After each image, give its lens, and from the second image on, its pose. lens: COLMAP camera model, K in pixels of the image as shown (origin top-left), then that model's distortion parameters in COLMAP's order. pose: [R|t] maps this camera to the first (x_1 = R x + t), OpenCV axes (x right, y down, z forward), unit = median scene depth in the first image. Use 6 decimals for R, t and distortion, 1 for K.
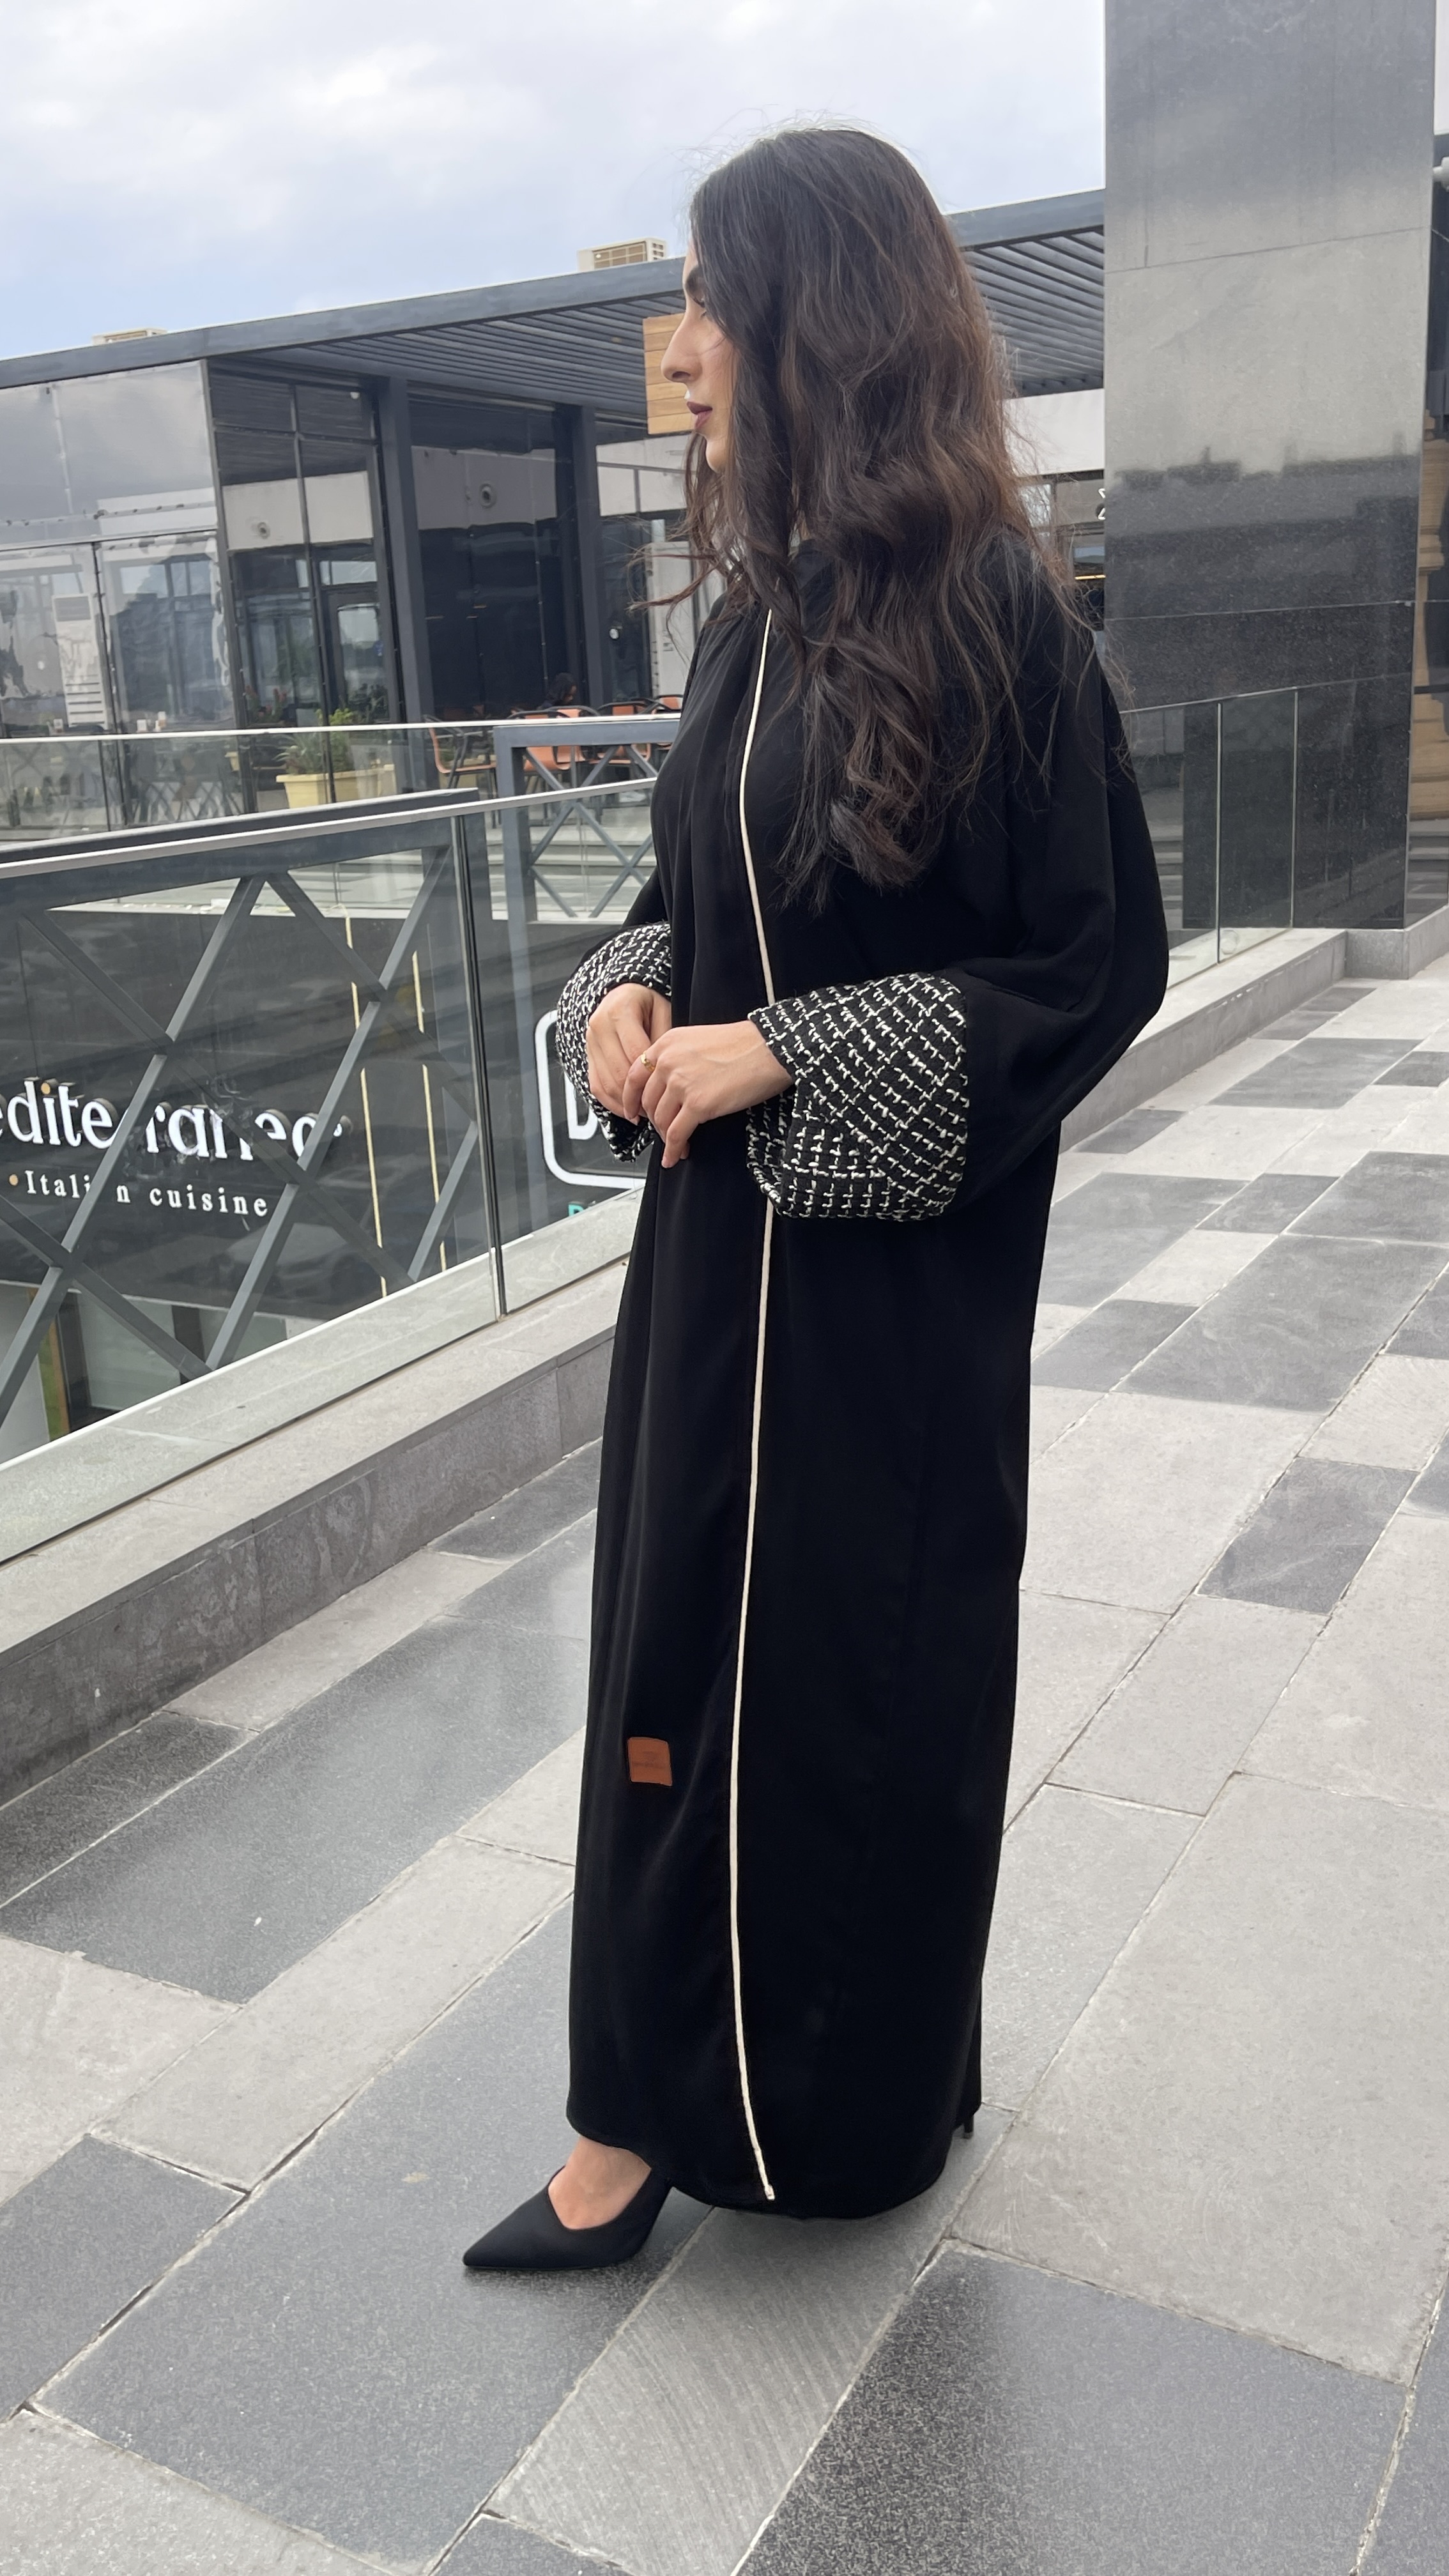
lens RADIAL K [[2180.9, 0, 734.6], [0, 2180.9, 1248.8], [0, 0, 1]] dist [0.037005, -0.013554]
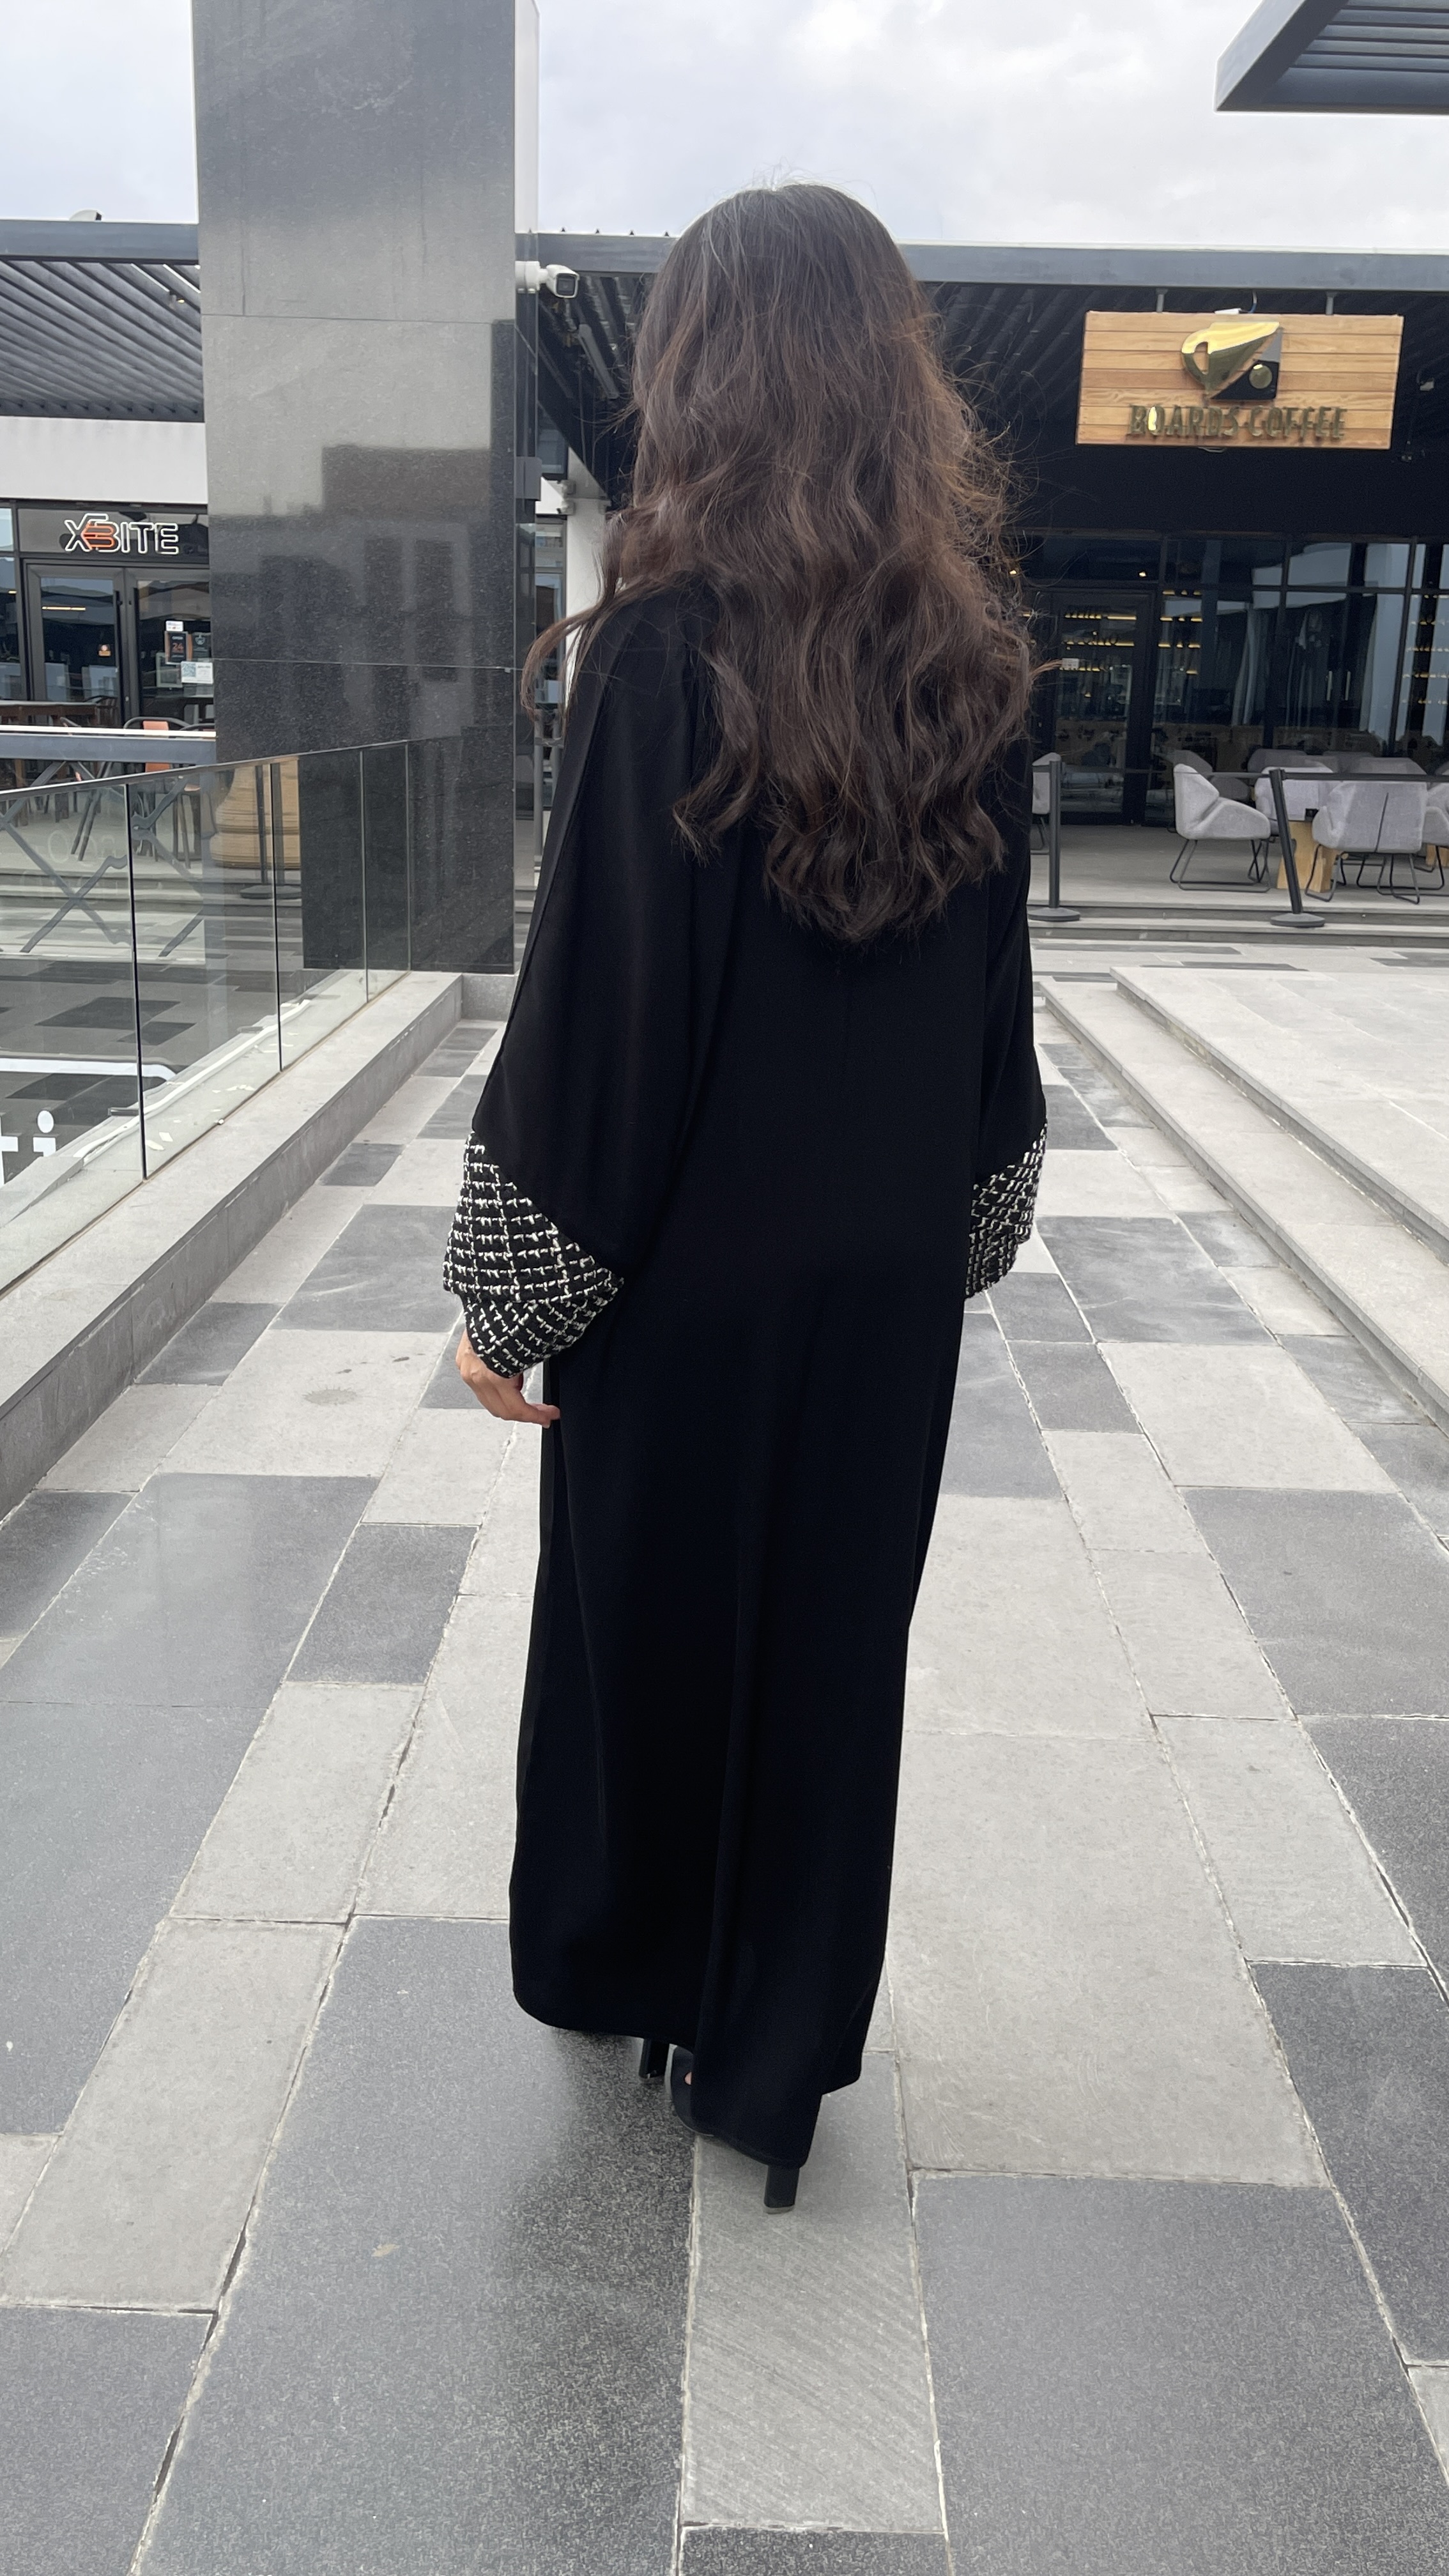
lens RADIAL K [[2180.9, 0, 705.0], [0, 2180.9, 1254.0], [0, 0, 1]] dist [0.037005, -0.013554]
pose [[0.886416, -0.041832, 0.460996, -0.294880], [0.050038, 0.998732, -0.005588, 0.002341], [-0.460177, 0.028021, 0.887385, 0.051212]]
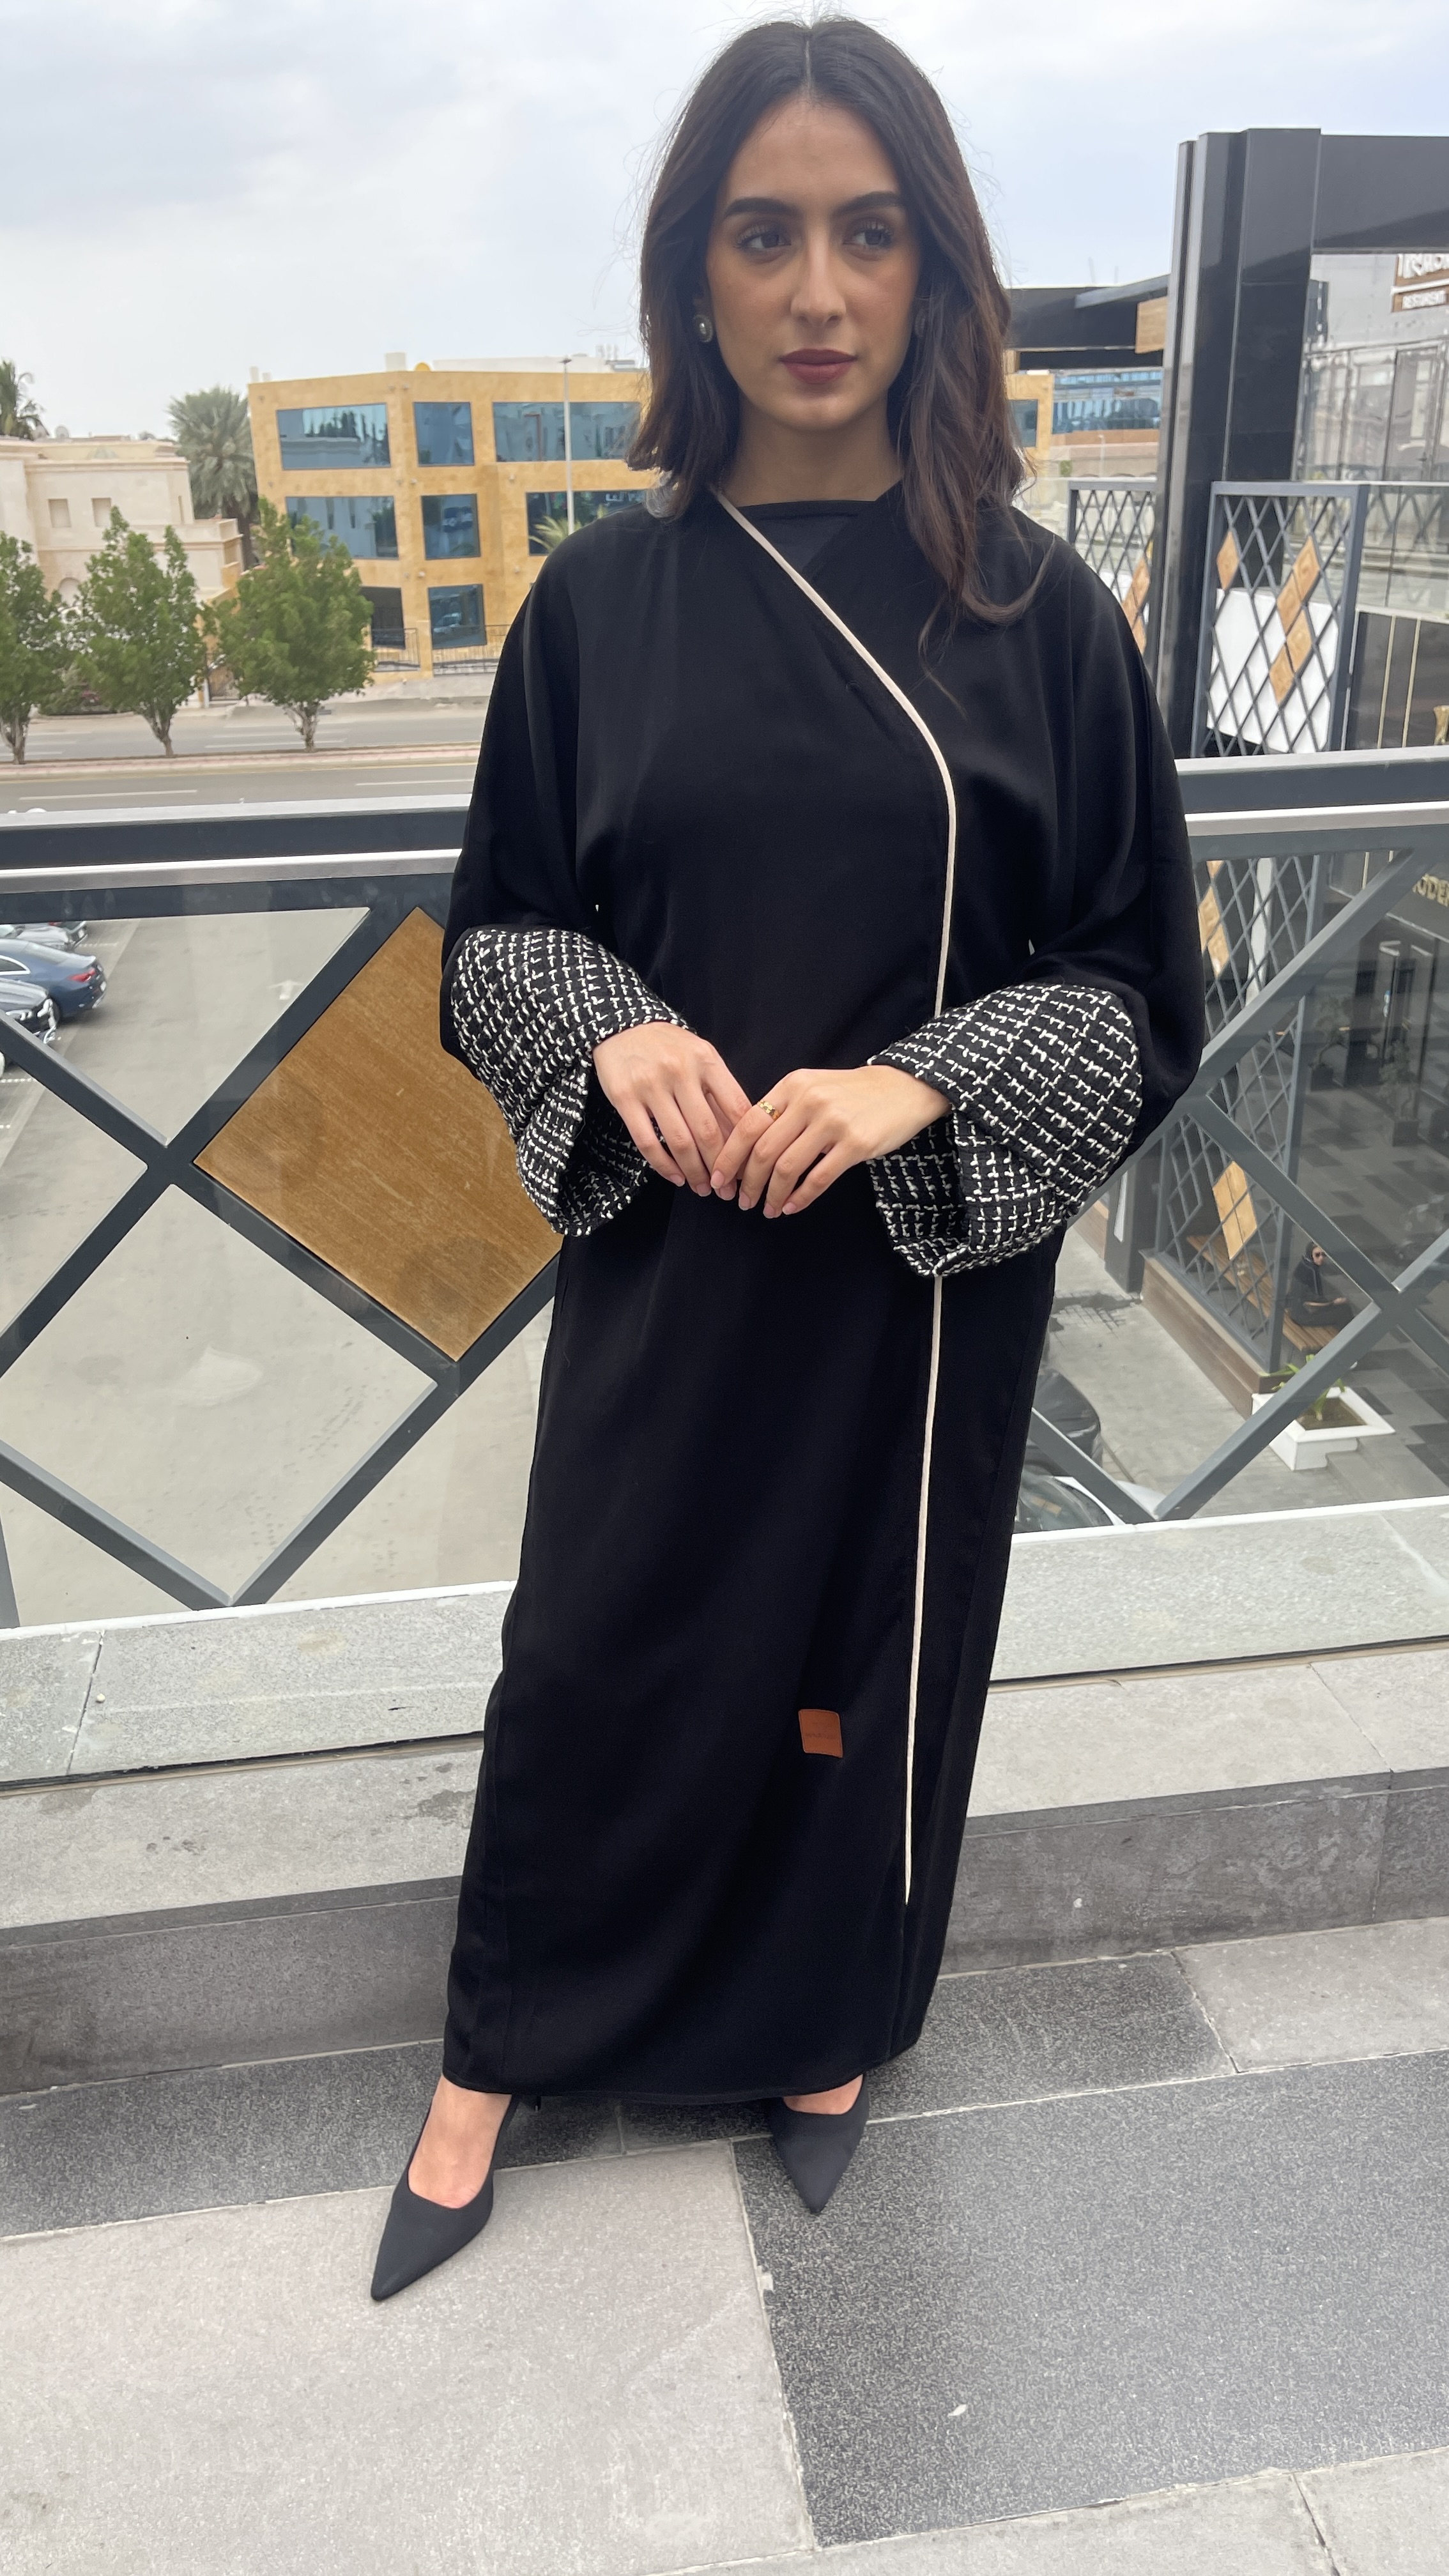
lens RADIAL K [[1971.7, 0, 703.5], [0, 1971.7, 1307.9], [0, 0, 1]] dist [0.064261, -0.086352]
pose [[0.600602, 0.349152, -0.719285, 0.058989], [-0.214522, 0.936998, 0.275708, -0.151959], [0.770233, -0.011288, 0.637663, 0.425768]]
